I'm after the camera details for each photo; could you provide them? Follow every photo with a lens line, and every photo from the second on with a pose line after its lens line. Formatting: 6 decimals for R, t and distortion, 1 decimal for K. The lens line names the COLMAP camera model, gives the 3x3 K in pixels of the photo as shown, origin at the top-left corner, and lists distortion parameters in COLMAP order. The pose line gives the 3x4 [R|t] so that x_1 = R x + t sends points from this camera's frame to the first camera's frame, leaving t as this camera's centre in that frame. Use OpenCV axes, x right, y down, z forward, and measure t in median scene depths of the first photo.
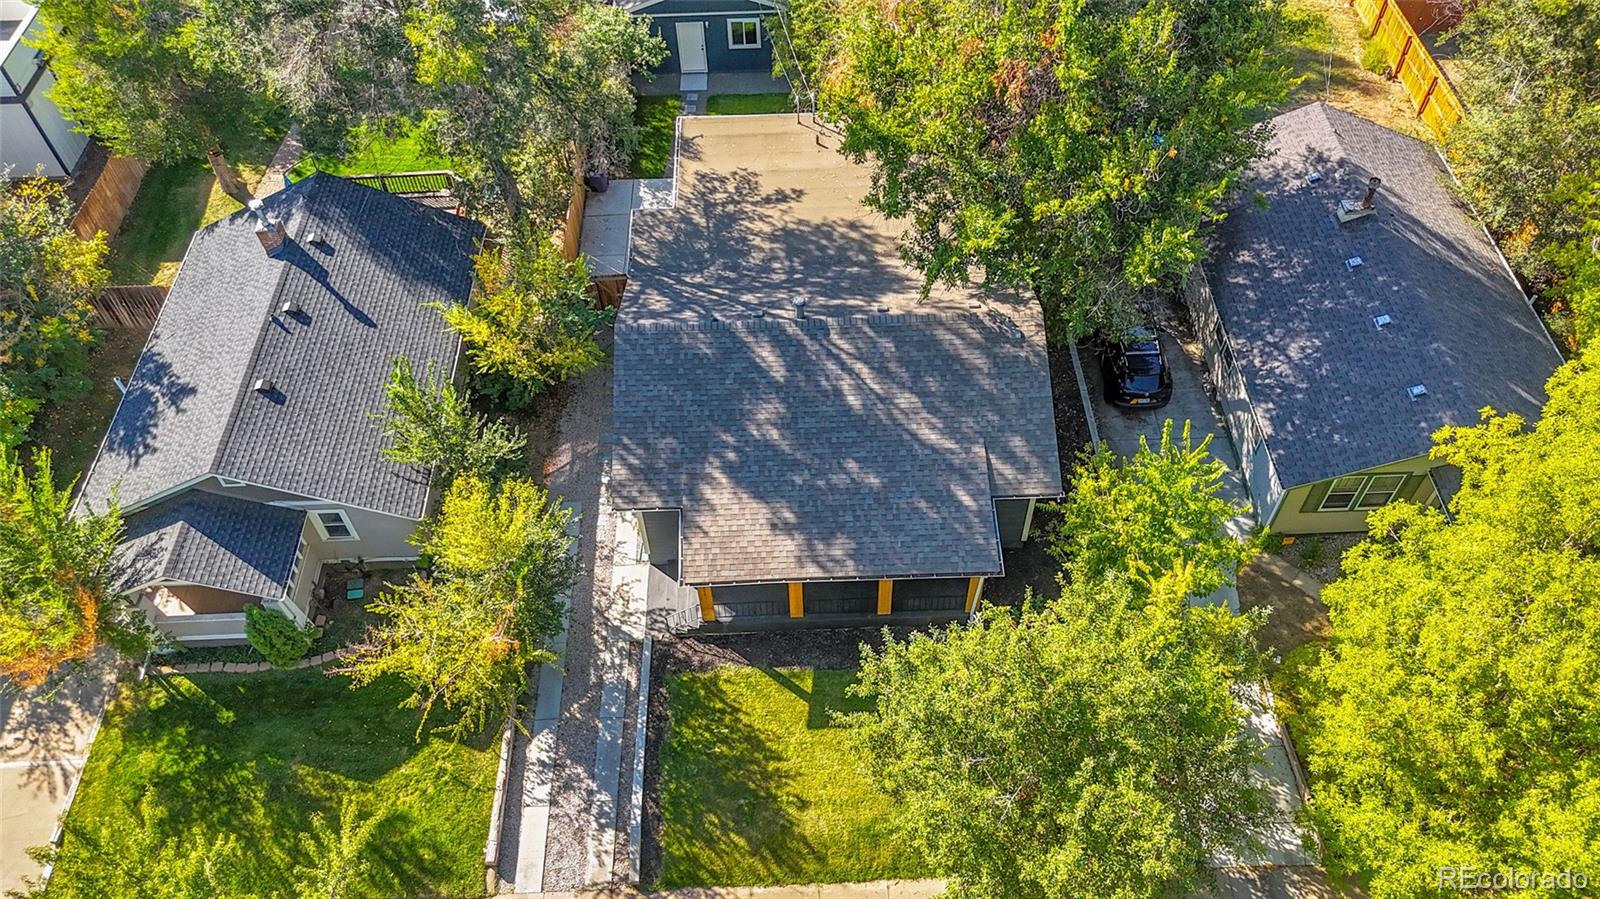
lens RADIAL K [[1143.3, 0, 803.6], [0, 1143.3, 465.9], [0, 0, 1]] dist [0.008389, 0.007117]
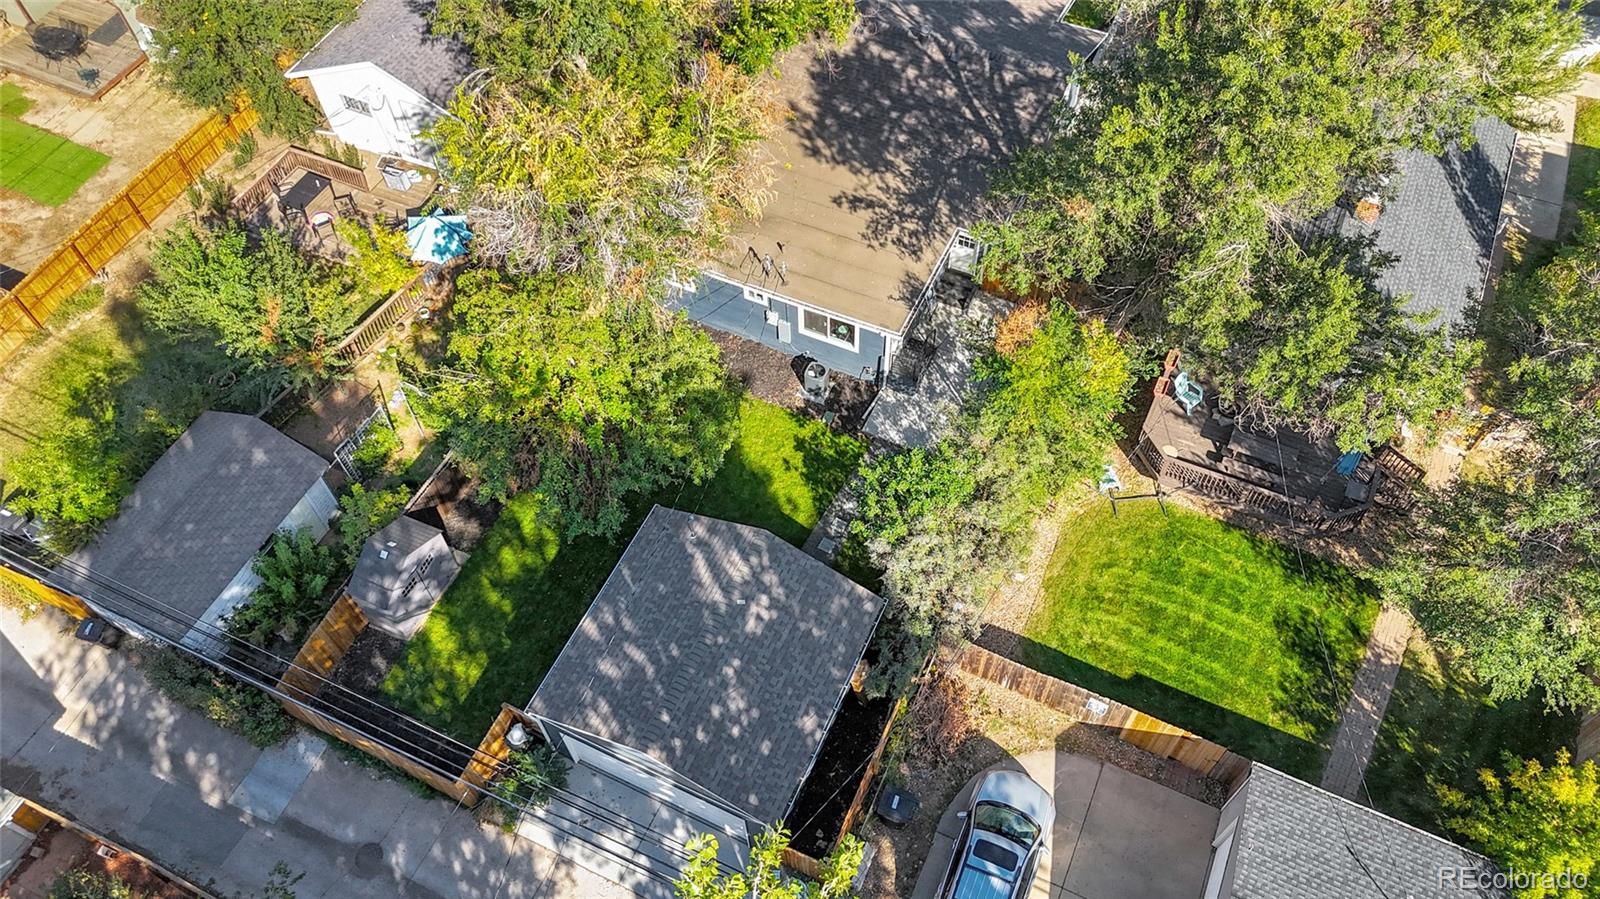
lens RADIAL K [[1143.3, 0, 803.6], [0, 1143.3, 465.9], [0, 0, 1]] dist [0.008389, 0.007117]
pose [[-0.885882, -0.364403, 0.287094, -0.425913], [0.393901, -0.263937, 0.880443, -1.454161], [-0.245061, 0.893055, 0.377356, 1.018671]]
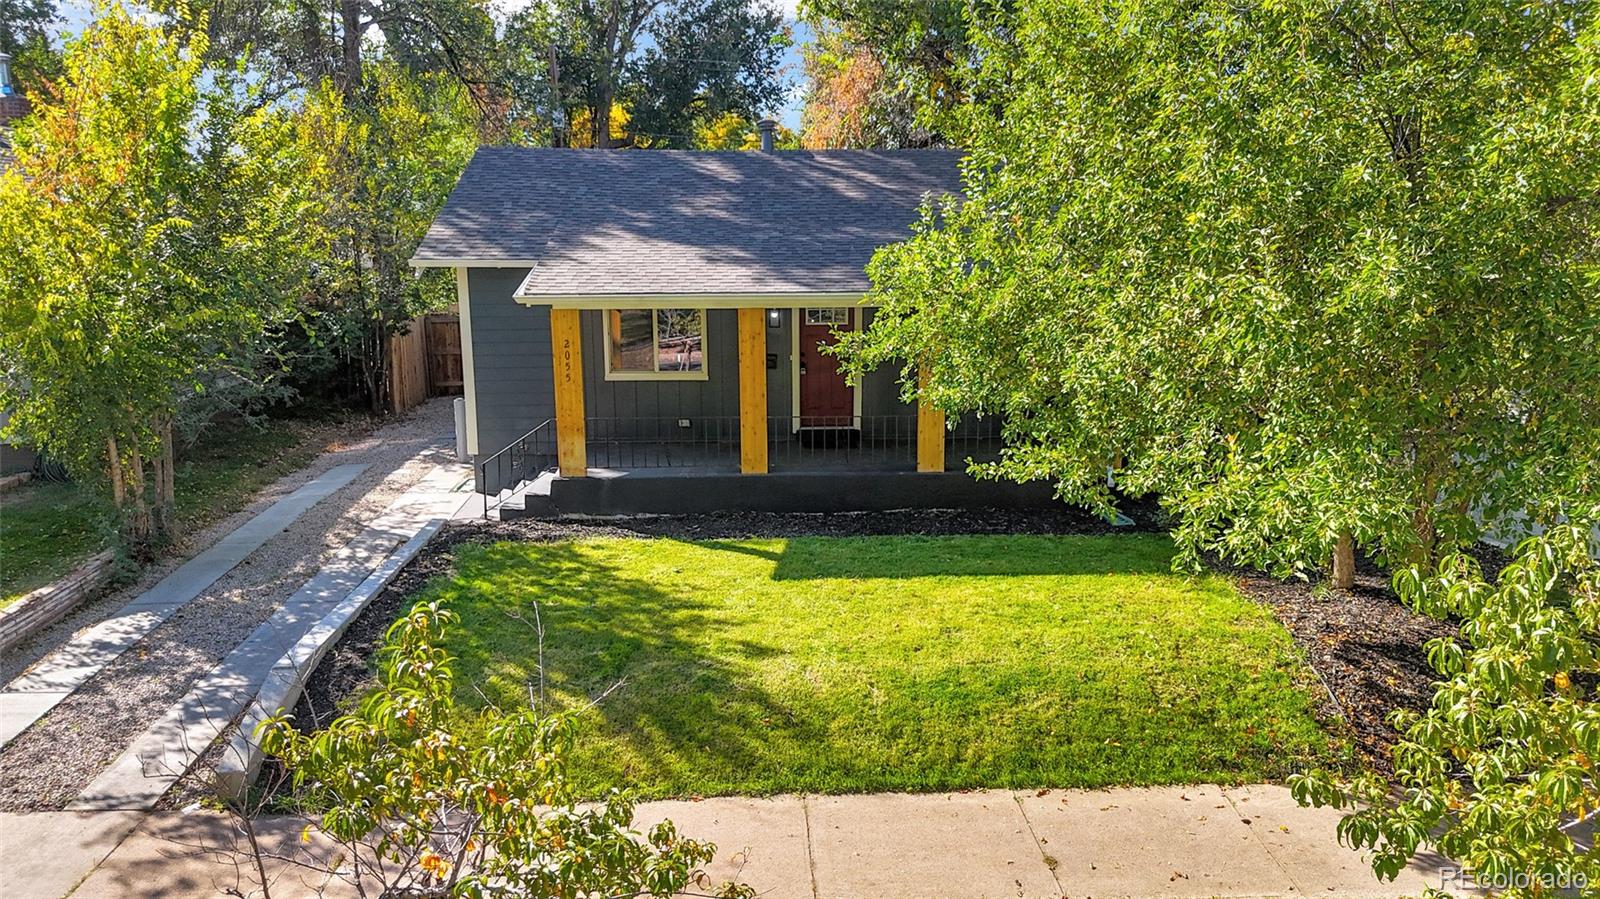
lens RADIAL K [[1197.0, 0, 800.0], [0, 1197.0, 449.5], [0, 0, 1]] dist [0.073577, -0.100371]
pose [[0.999866, 0.001729, 0.016260, 0.005779], [0.009686, 0.738550, -0.674129, 0.488489], [-0.013174, 0.674196, 0.738435, 0.633609]]
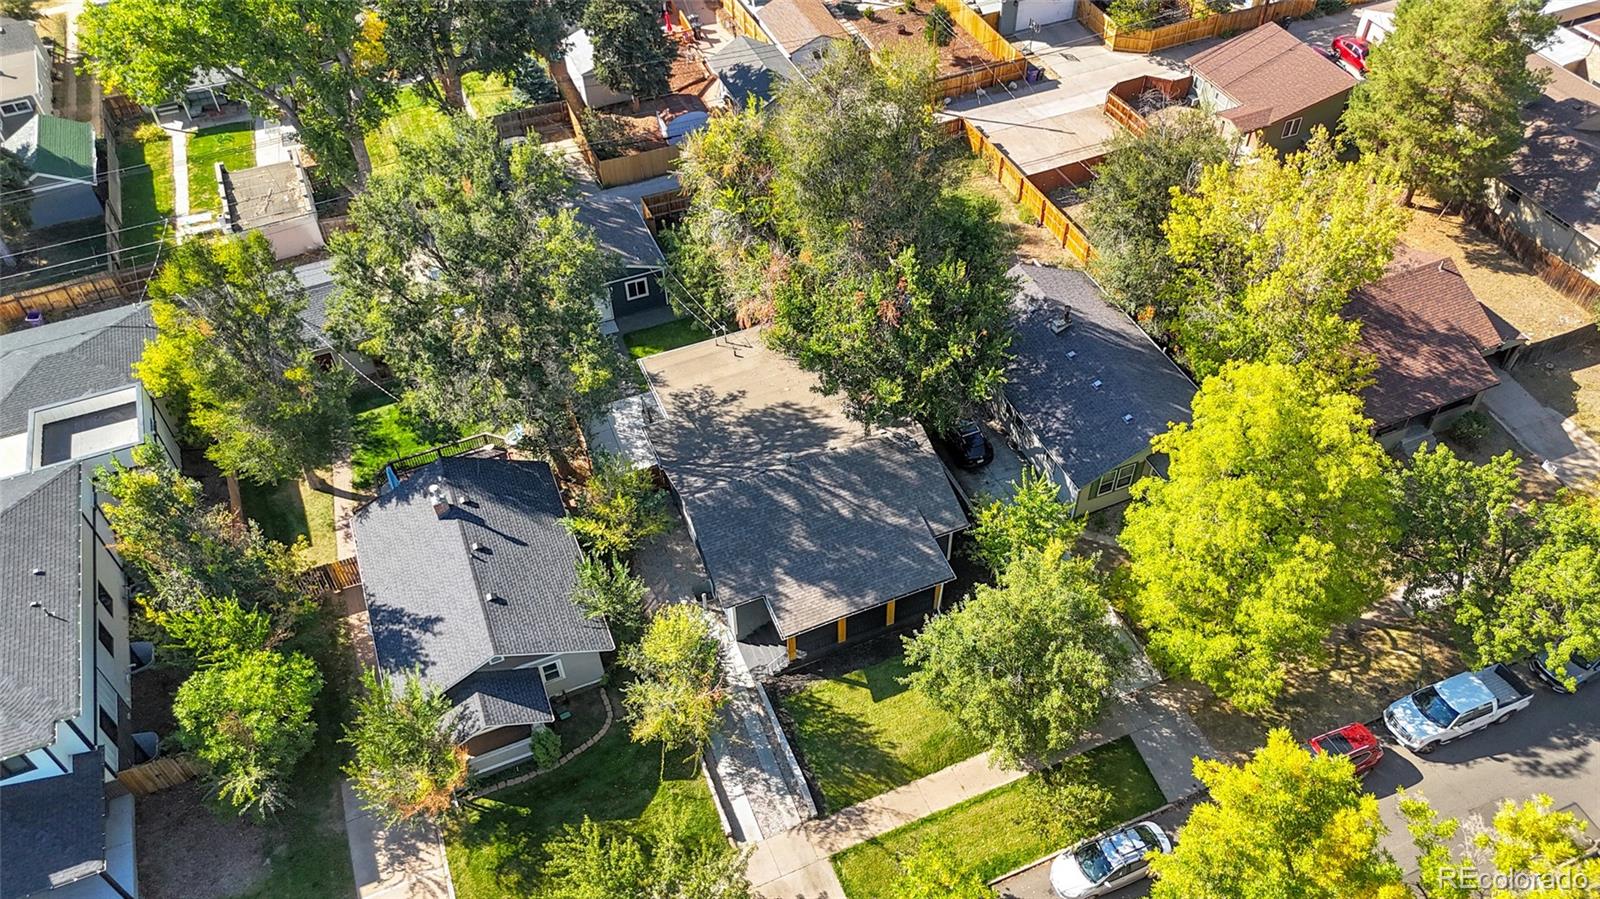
lens RADIAL K [[1187.4, 0, 800.0], [0, 1187.4, 449.5], [0, 0, 1]] dist [0.000211, 0.000201]
pose [[0.932878, -0.253226, 0.256154, -0.442237], [0.281678, 0.956113, -0.080651, -0.013242], [-0.224490, 0.147390, 0.963265, -0.683029]]
